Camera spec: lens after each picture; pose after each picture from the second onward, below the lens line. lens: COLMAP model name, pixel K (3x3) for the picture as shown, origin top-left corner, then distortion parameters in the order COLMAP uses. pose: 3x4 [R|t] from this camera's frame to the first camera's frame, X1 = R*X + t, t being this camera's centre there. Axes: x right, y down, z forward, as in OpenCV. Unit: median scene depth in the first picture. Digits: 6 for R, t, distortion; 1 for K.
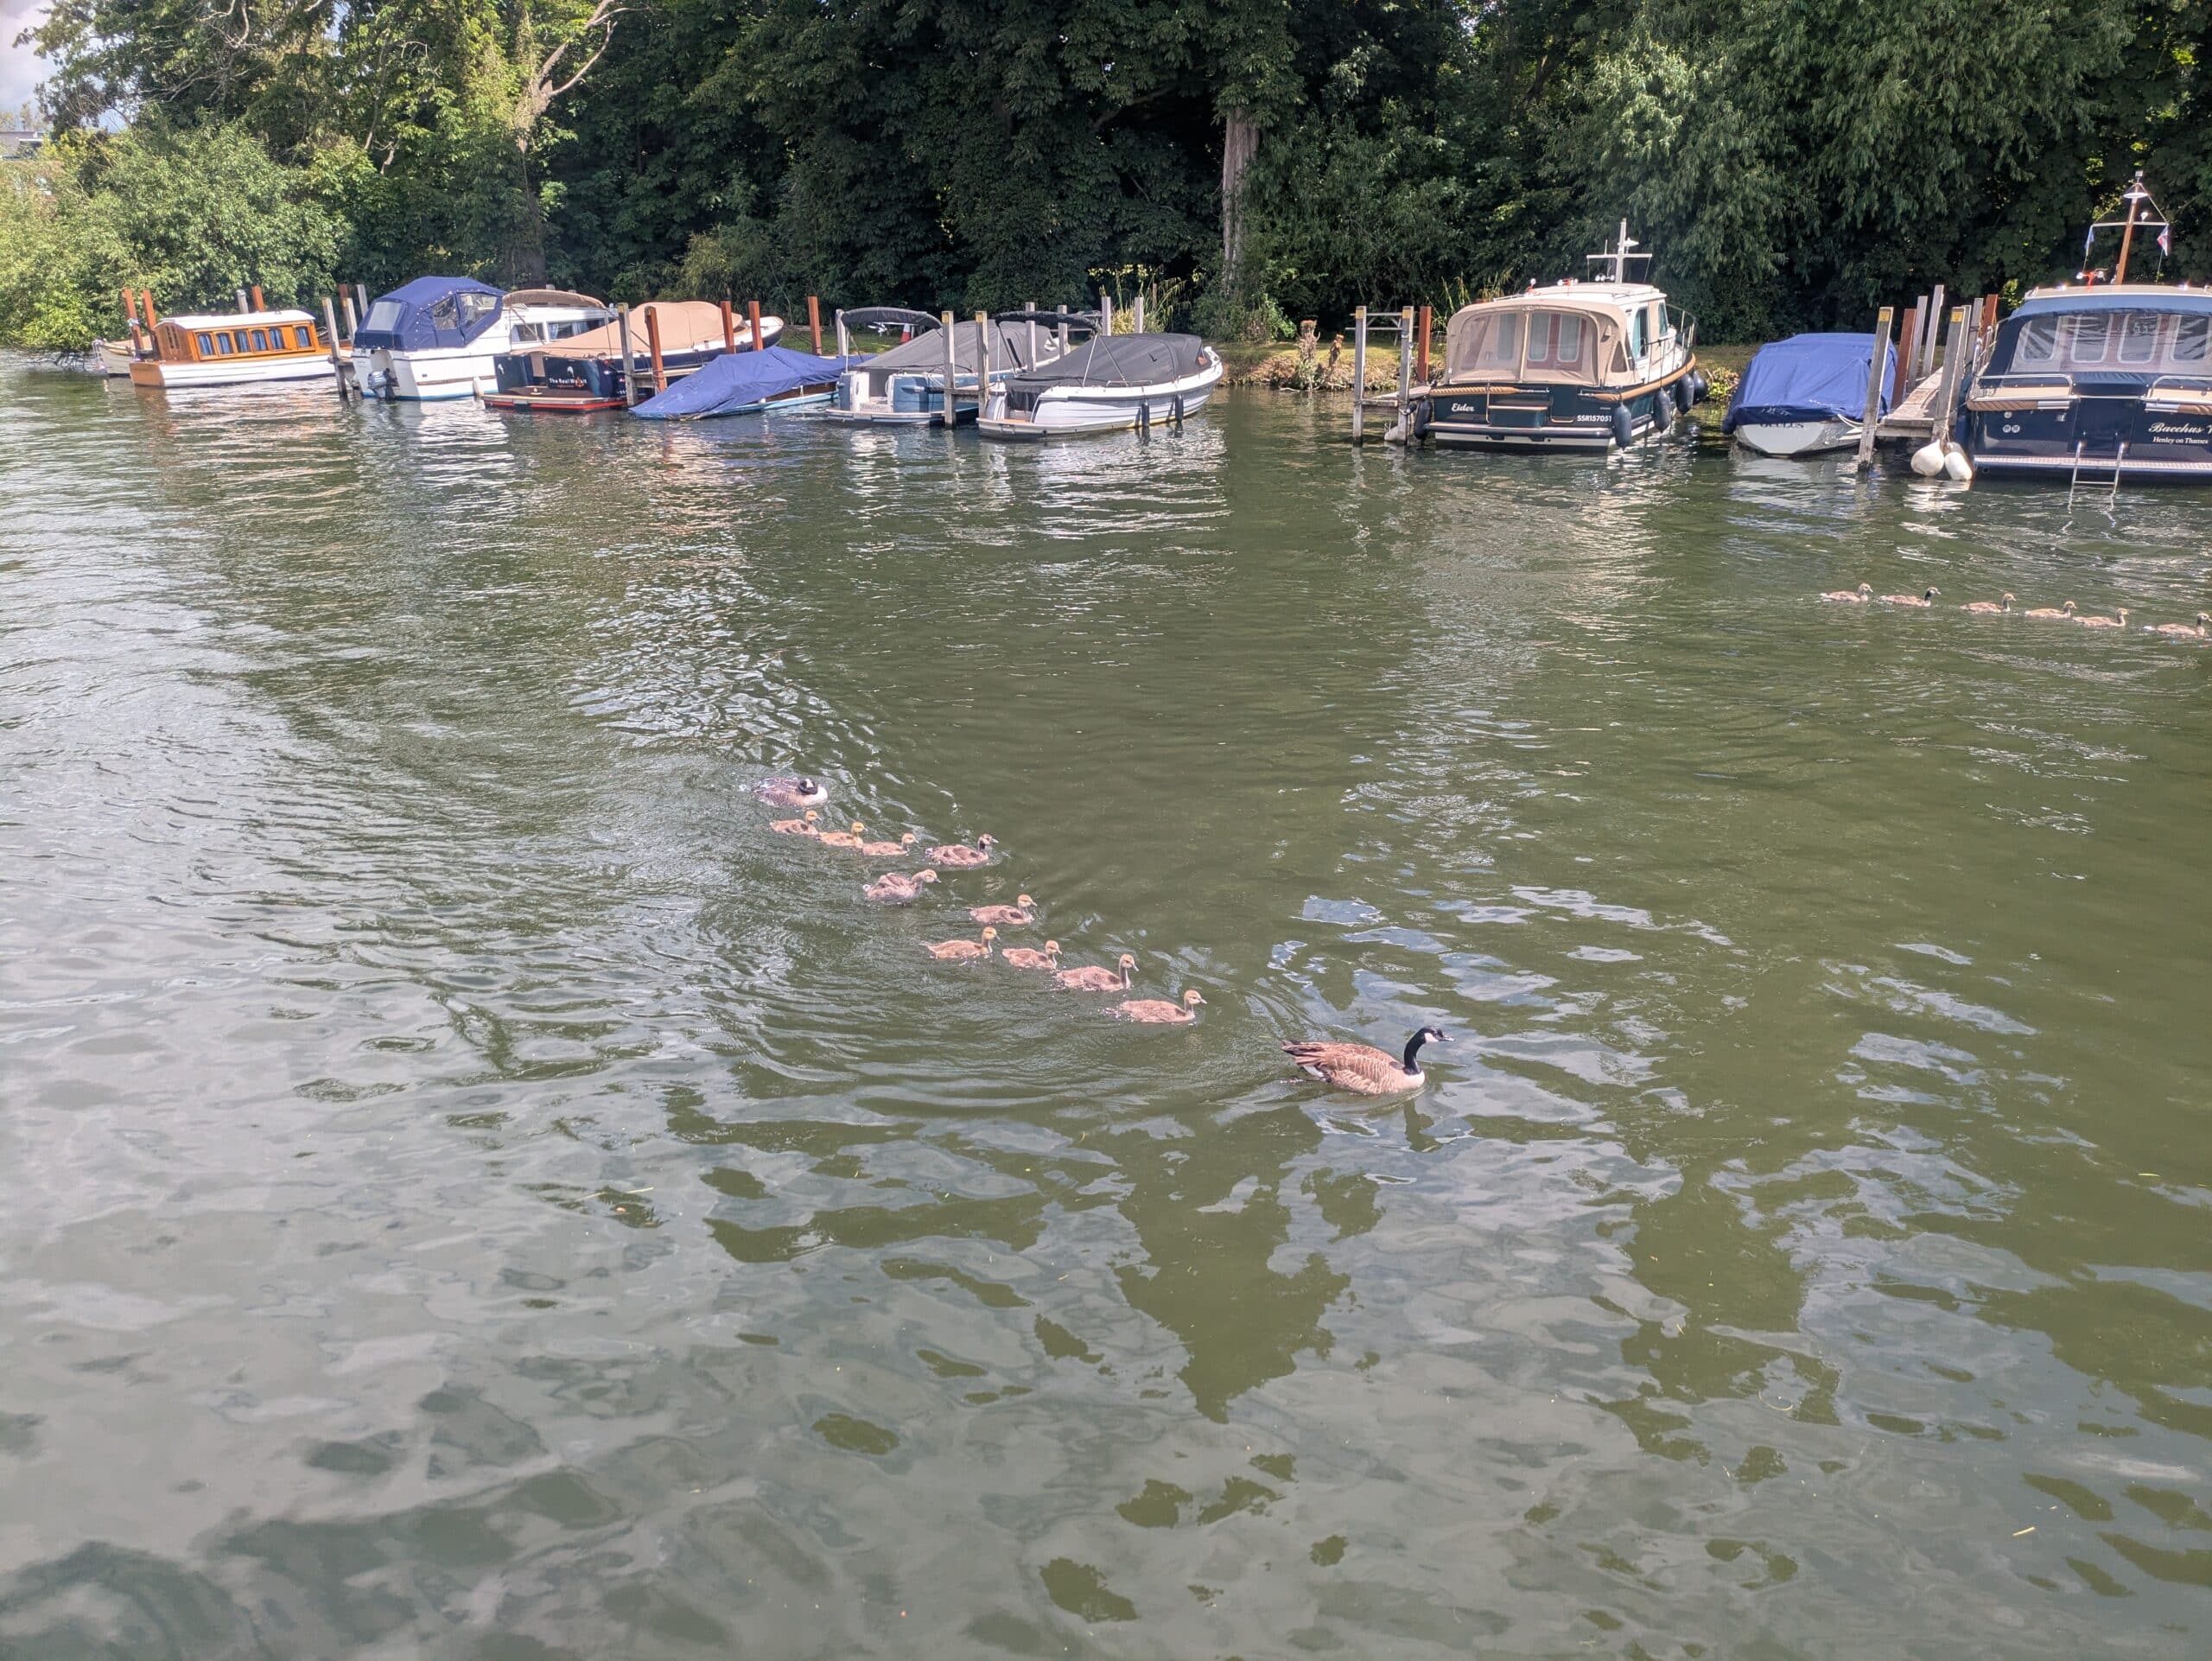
lens RADIAL K [[1891.7, 0, 1106.0], [0, 1891.7, 830.5], [0, 0, 1]] dist [0.049407, 0.000917]
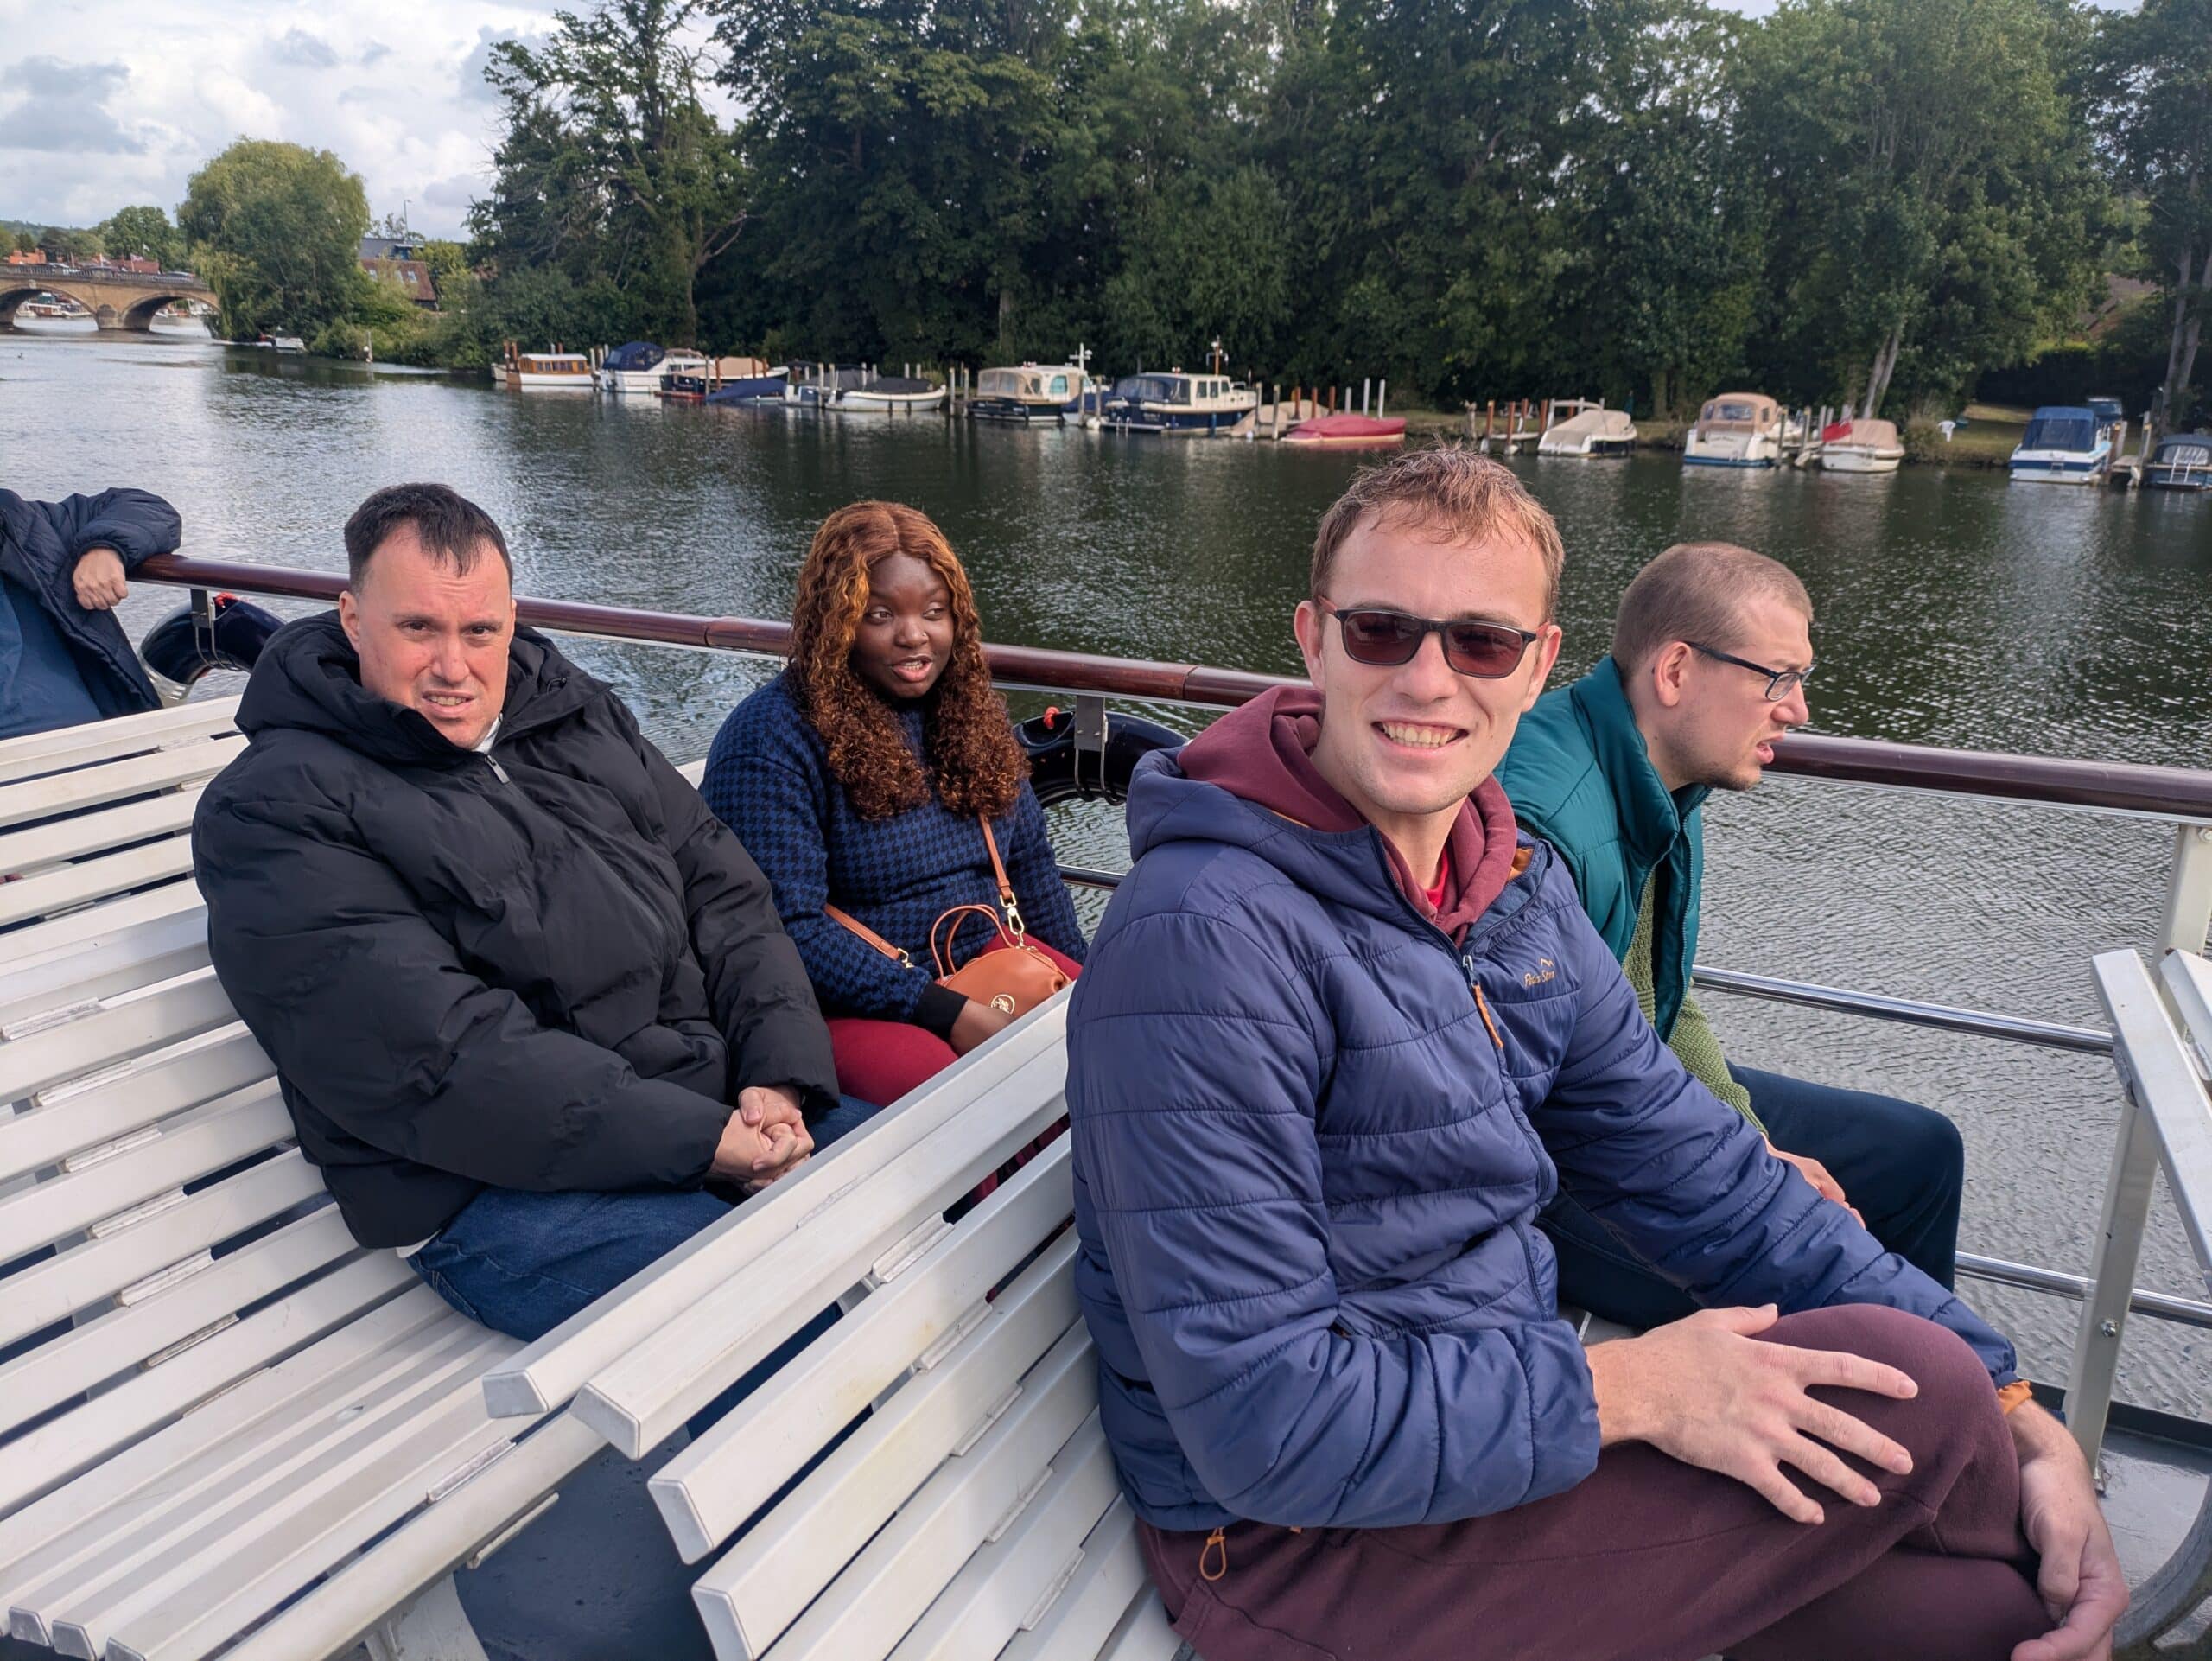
lens RADIAL K [[1719.5, 0, 1106.0], [0, 1719.5, 830.5], [0, 0, 1]] dist [0.036687, -0.011928]
pose [[0.994299, 0.072041, -0.078608, 0.413582], [-0.073963, 0.997022, -0.021809, 0.299437], [0.076802, 0.027499, 0.996667, -1.012138]]
